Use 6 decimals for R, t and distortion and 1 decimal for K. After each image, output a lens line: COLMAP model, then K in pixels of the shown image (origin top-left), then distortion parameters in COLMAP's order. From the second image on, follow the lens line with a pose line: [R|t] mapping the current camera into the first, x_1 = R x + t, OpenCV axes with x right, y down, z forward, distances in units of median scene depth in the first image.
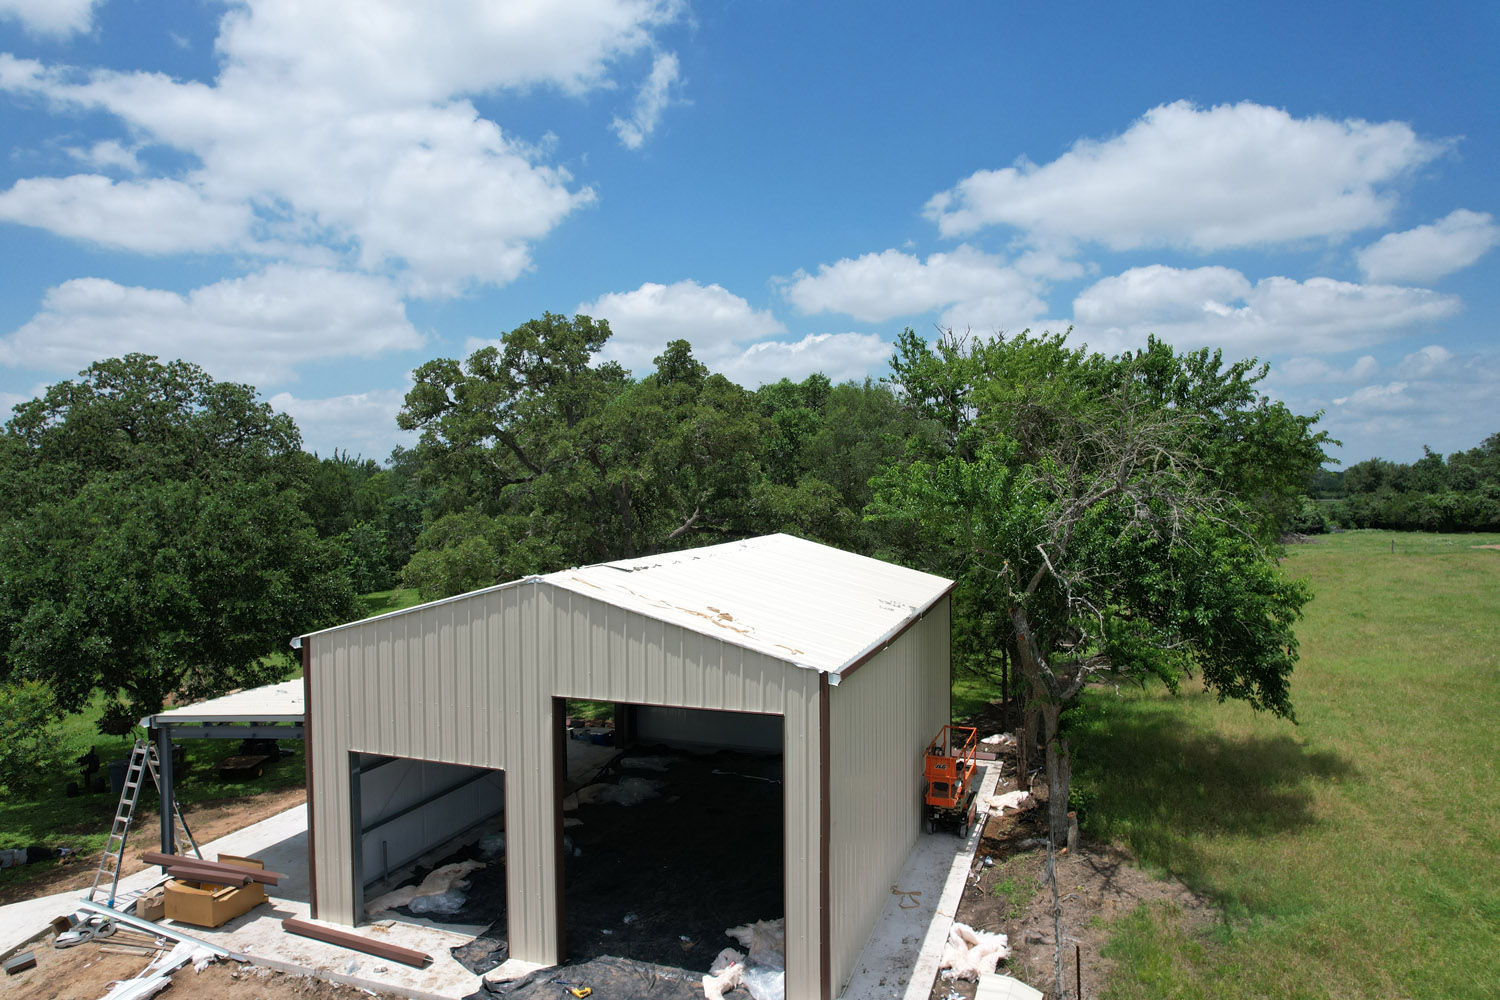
lens RADIAL K [[962.8, 0, 751.5], [0, 962.8, 497.1], [0, 0, 1]] dist [-0.065738, 0.047522]
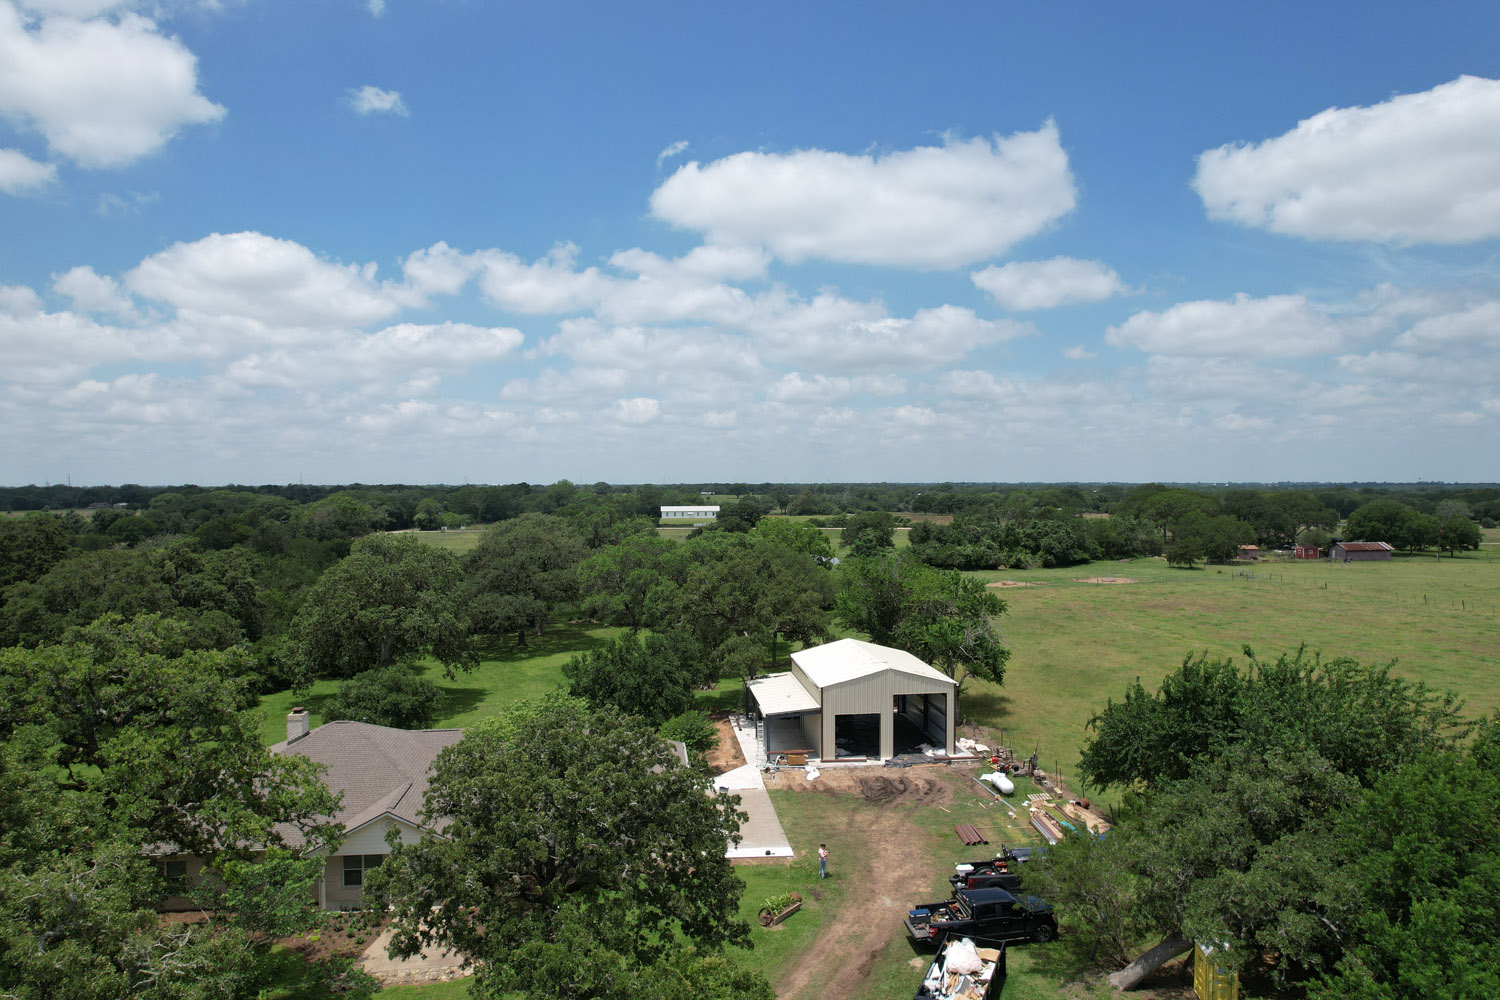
lens RADIAL K [[962.8, 0, 751.8], [0, 962.8, 496.6], [0, 0, 1]] dist [-0.065738, 0.047522]
pose [[0.894923, -0.001965, 0.446216, -1.663431], [0.002362, 0.999997, -0.000334, -0.428087], [-0.446214, 0.001352, 0.894925, -1.609269]]
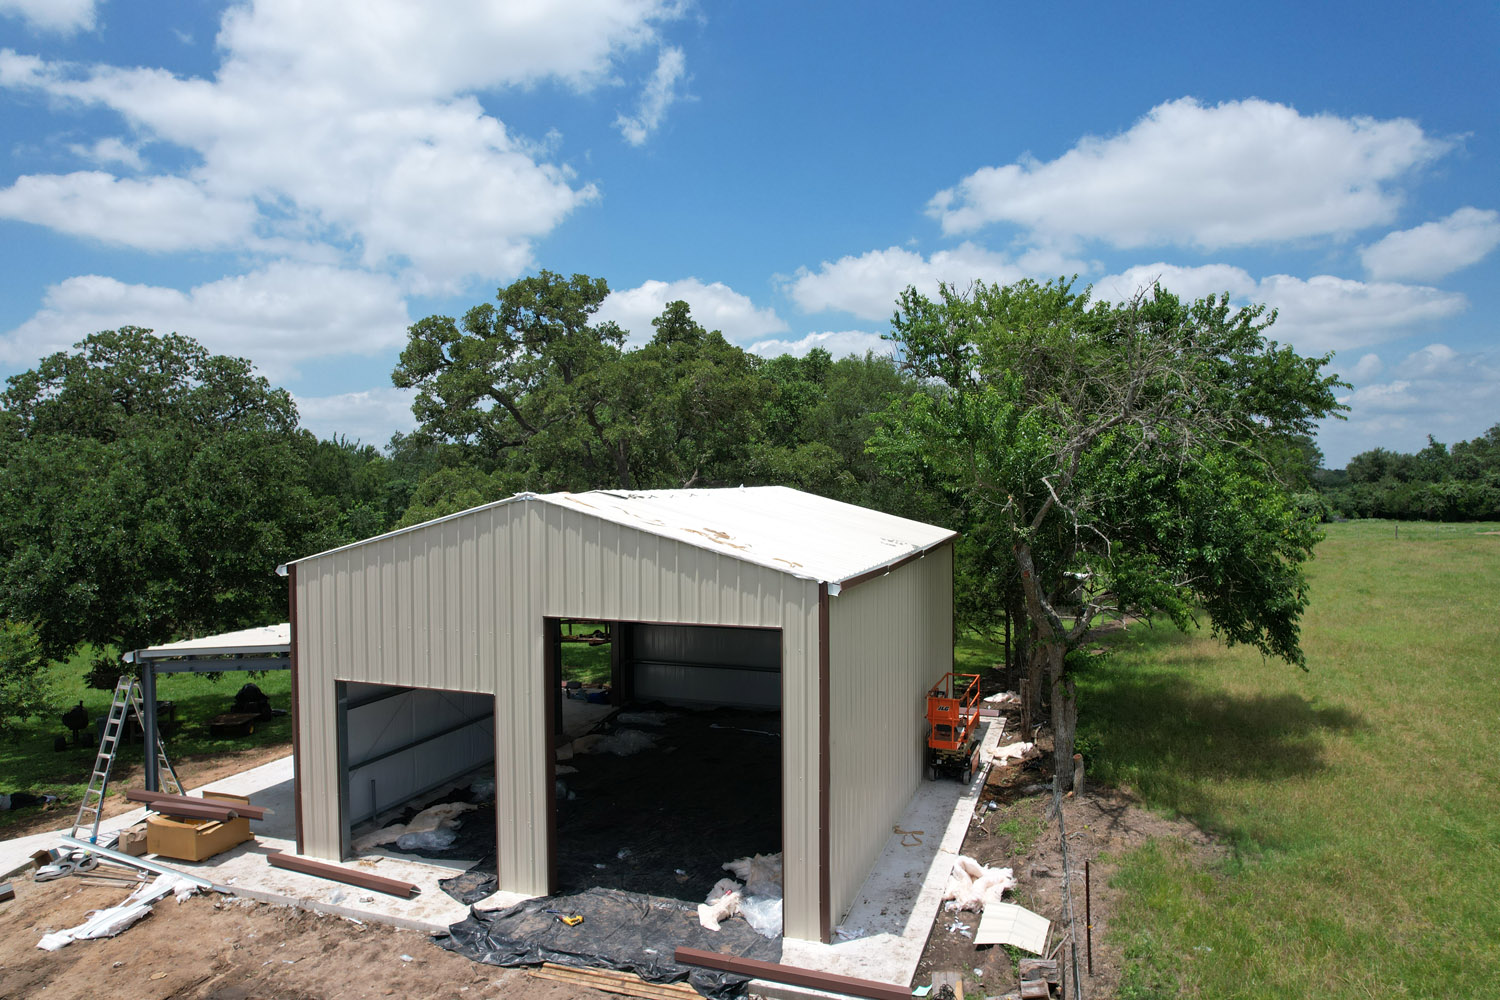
lens RADIAL K [[962.8, 0, 753.3], [0, 962.8, 499.5], [0, 0, 1]] dist [-0.065738, 0.047522]
pose [[0.999999, 0.000965, -0.000329, 0.002815], [-0.000963, 0.999992, 0.003970, 0.050236], [0.000333, -0.003970, 0.999992, 0.017340]]
